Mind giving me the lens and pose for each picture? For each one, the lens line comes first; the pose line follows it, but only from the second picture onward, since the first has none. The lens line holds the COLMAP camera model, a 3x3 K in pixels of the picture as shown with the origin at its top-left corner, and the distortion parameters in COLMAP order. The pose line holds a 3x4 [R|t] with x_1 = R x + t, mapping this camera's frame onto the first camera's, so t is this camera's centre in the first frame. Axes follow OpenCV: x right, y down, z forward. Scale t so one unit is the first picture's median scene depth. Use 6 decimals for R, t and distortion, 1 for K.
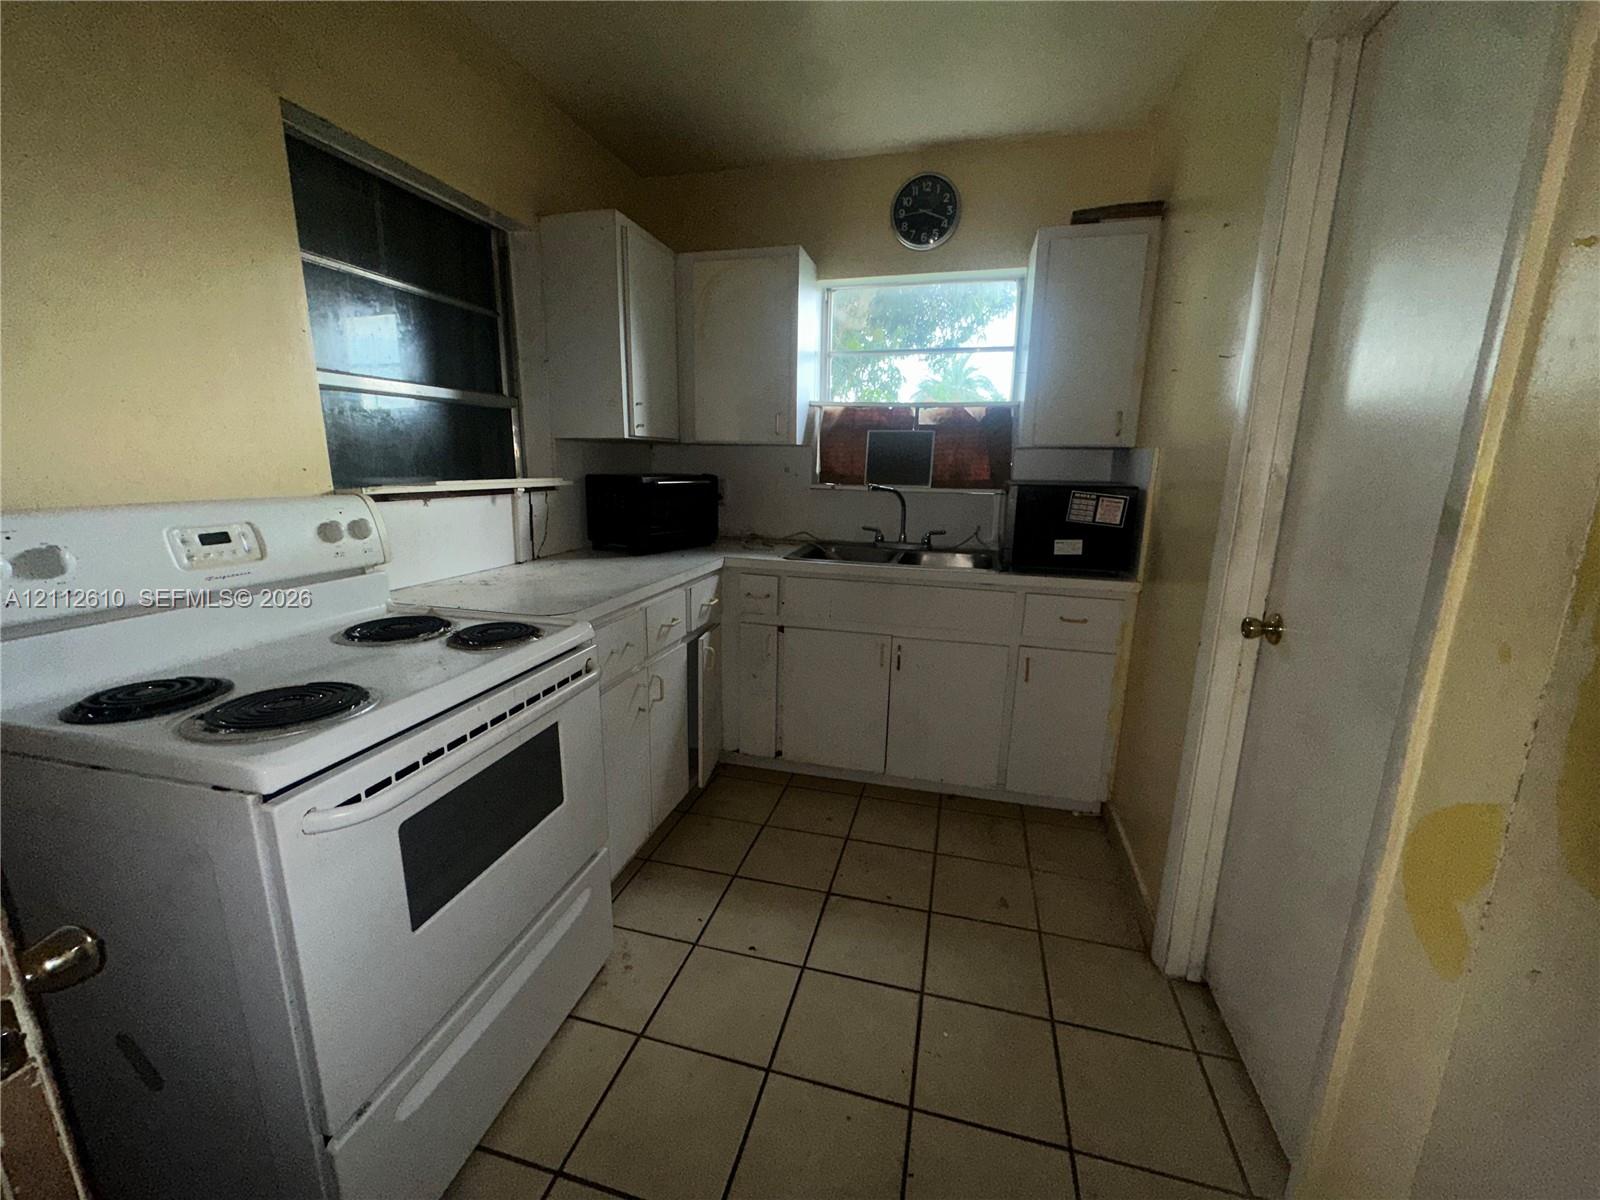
lens RADIAL K [[637.1, 0, 801.1], [0, 637.1, 595.6], [0, 0, 1]] dist [-0.006582, 0.000734]
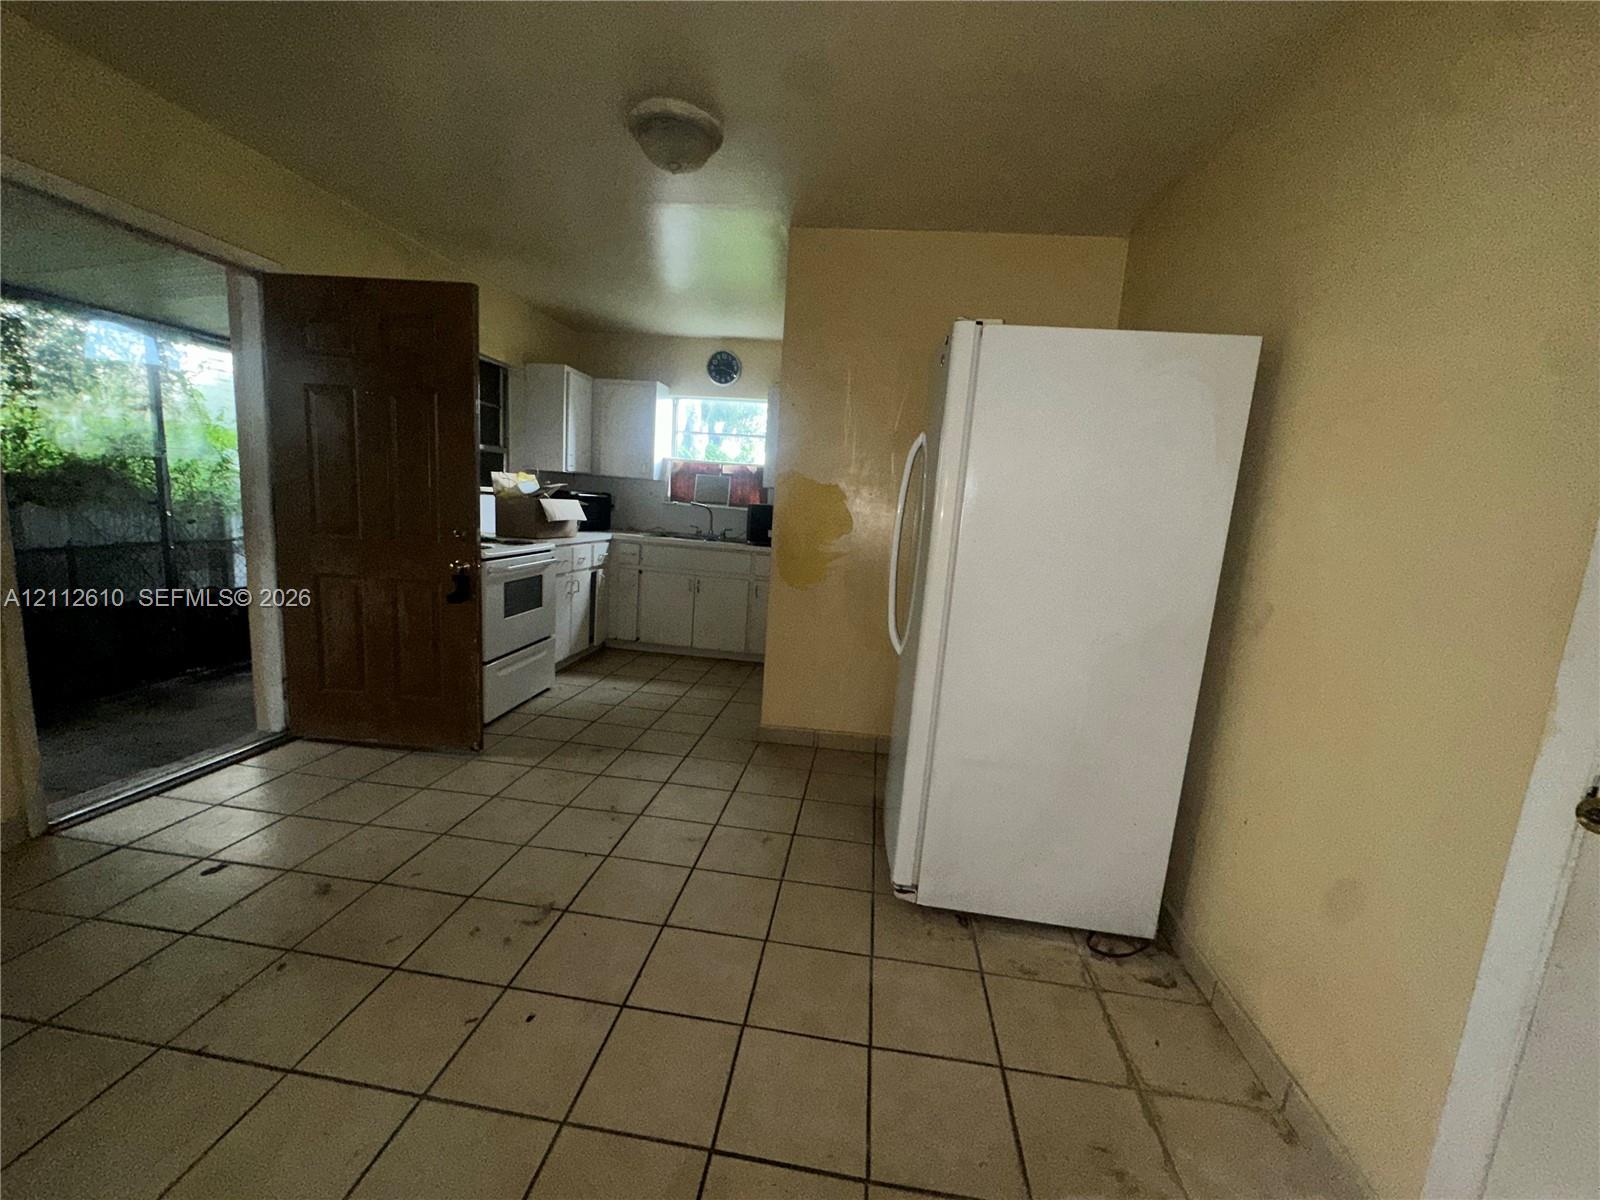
lens RADIAL K [[637.1, 0, 801.8], [0, 637.1, 601.6], [0, 0, 1]] dist [-0.006582, 0.000734]
pose [[0.988821, 0.032002, 0.145635, 0.180992], [-0.024926, 0.998430, -0.050156, 0.234759], [-0.147011, 0.045965, 0.988066, -1.034786]]
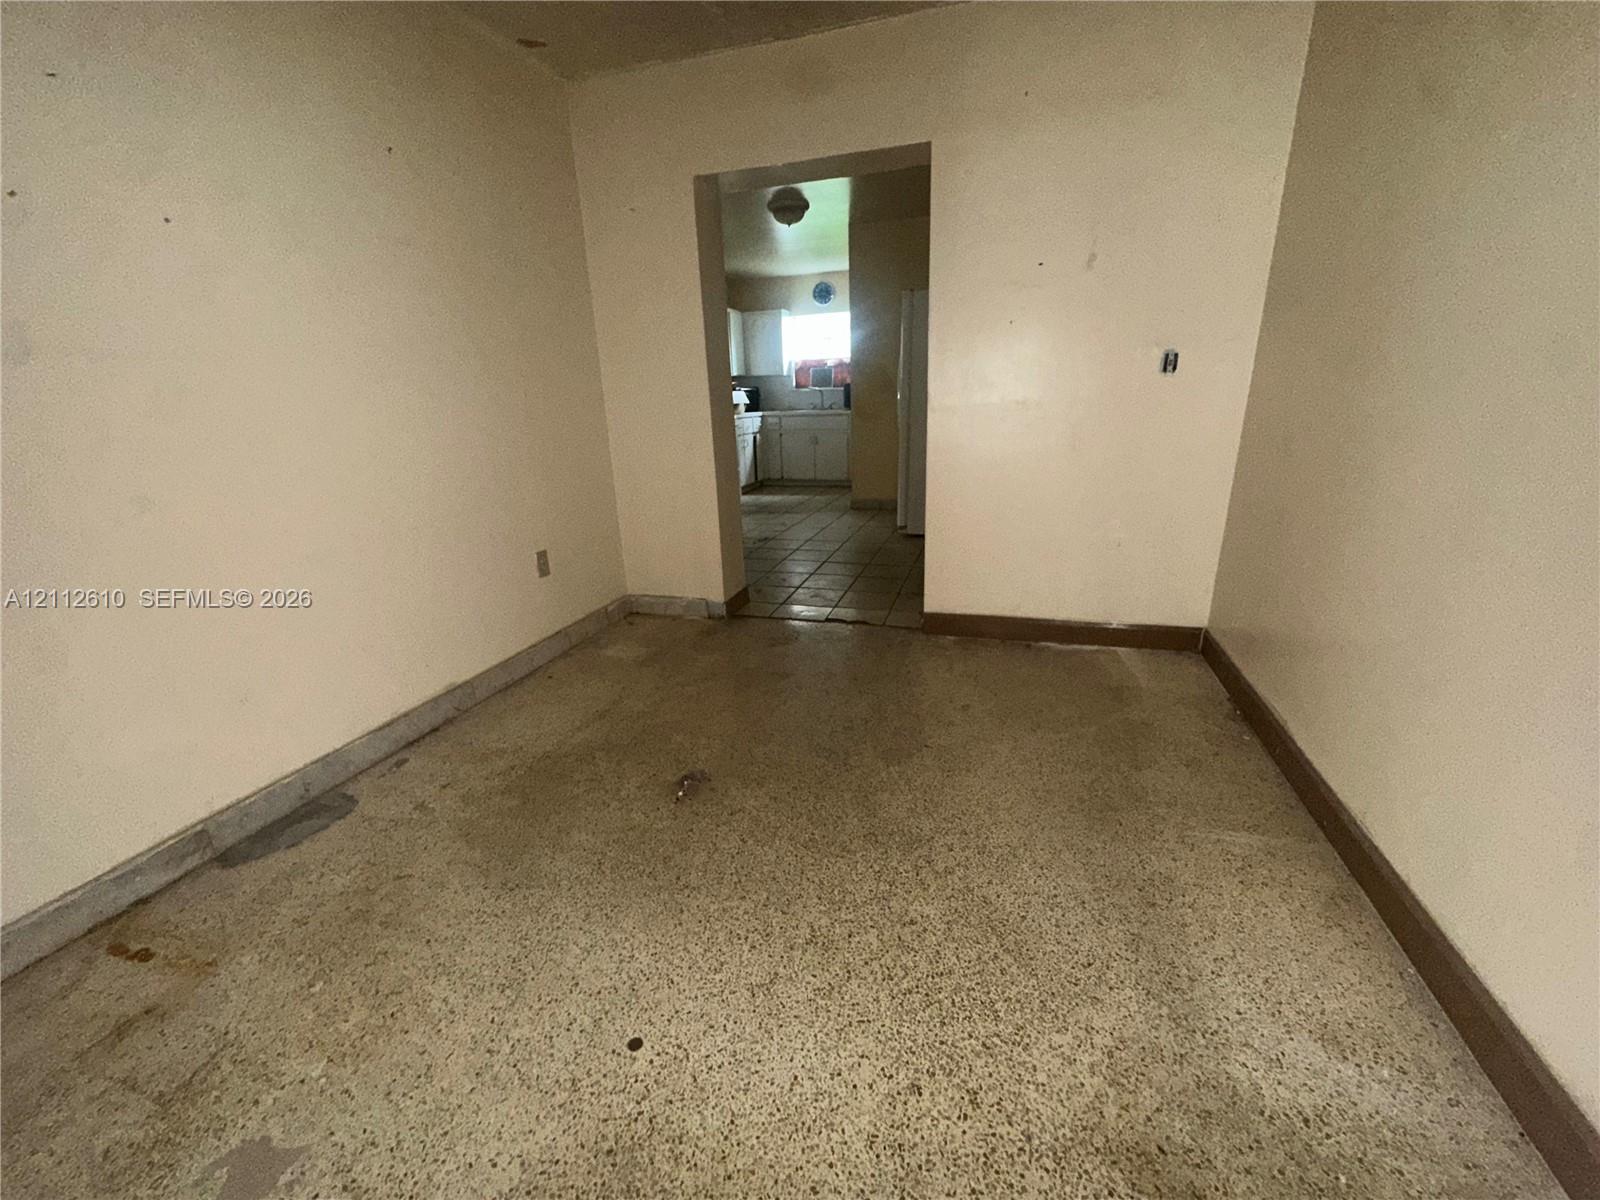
lens RADIAL K [[637.1, 0, 797.8], [0, 637.1, 606.8], [0, 0, 1]] dist [-0.006582, 0.000734]
pose [[0.997402, -0.031226, -0.064910, 0.237545], [0.038029, 0.993600, 0.106363, 0.585972], [0.061173, -0.108555, 0.992206, -2.312299]]
